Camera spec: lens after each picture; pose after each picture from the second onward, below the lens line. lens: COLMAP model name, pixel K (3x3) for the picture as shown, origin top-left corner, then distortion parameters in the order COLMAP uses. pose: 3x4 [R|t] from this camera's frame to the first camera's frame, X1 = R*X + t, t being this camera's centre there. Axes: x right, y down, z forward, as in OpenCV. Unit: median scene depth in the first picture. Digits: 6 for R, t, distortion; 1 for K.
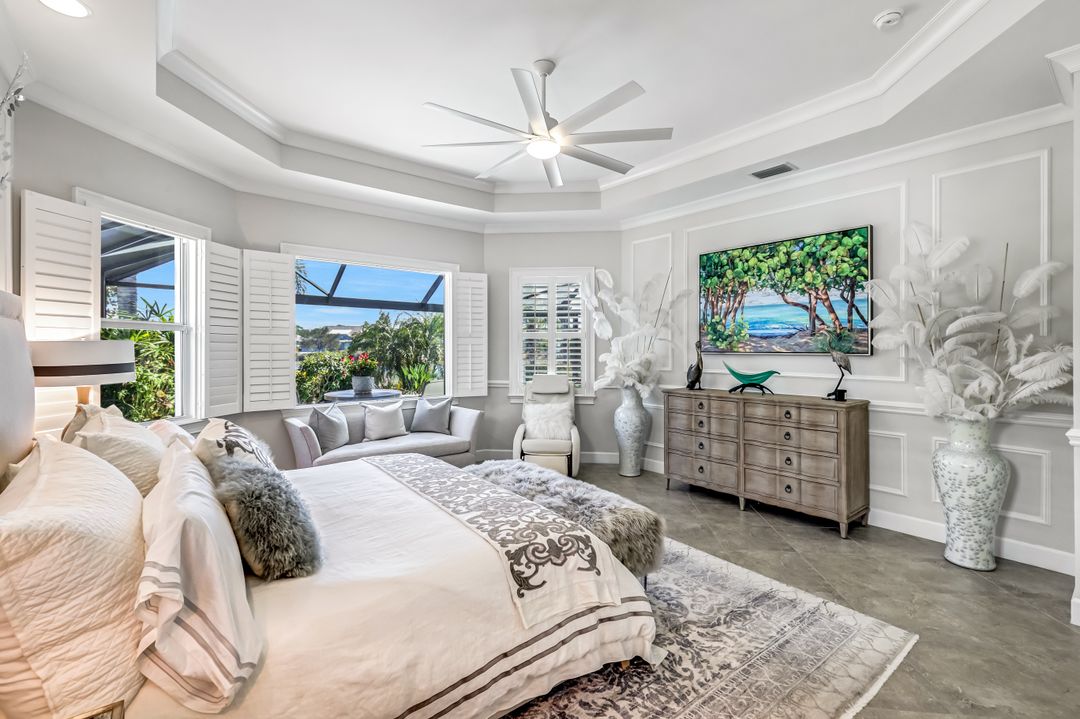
lens RADIAL K [[480.9, 0, 544.0], [0, 480.9, 348.5], [0, 0, 1]] dist [0.004408, -0.000248]
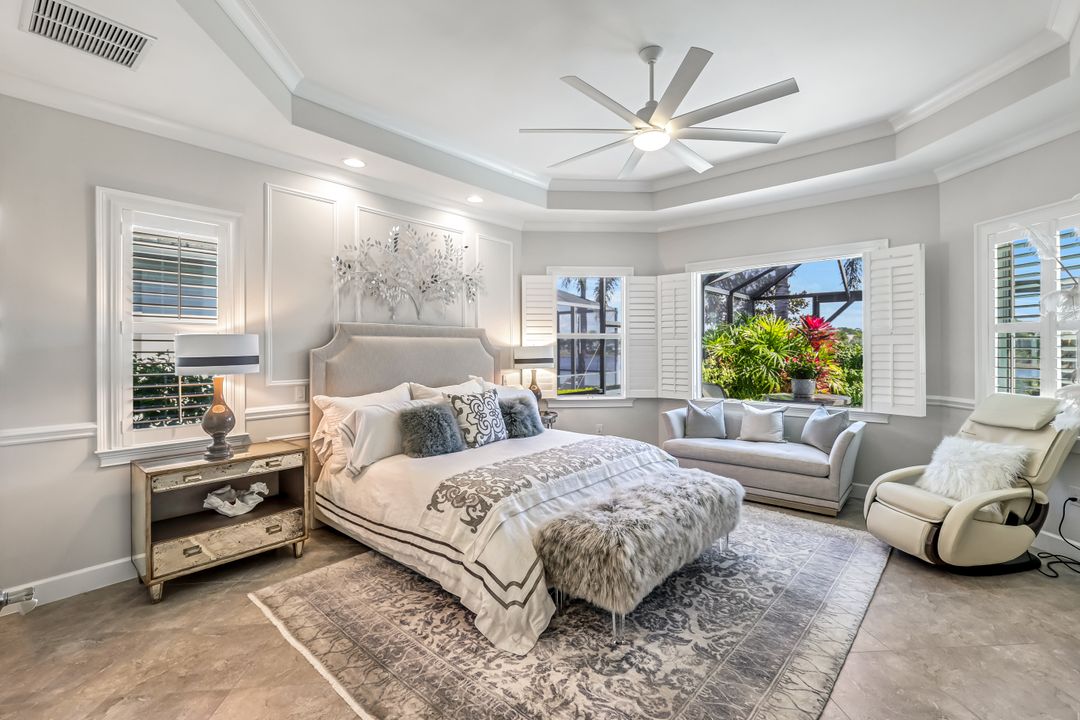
lens RADIAL K [[480.9, 0, 541.3], [0, 480.9, 352.6], [0, 0, 1]] dist [0.004408, -0.000248]
pose [[0.176626, 0.007387, -0.984250, 0.901178], [0.003011, 0.999963, 0.008045, -0.005913], [0.984273, -0.004385, 0.176597, 0.623662]]
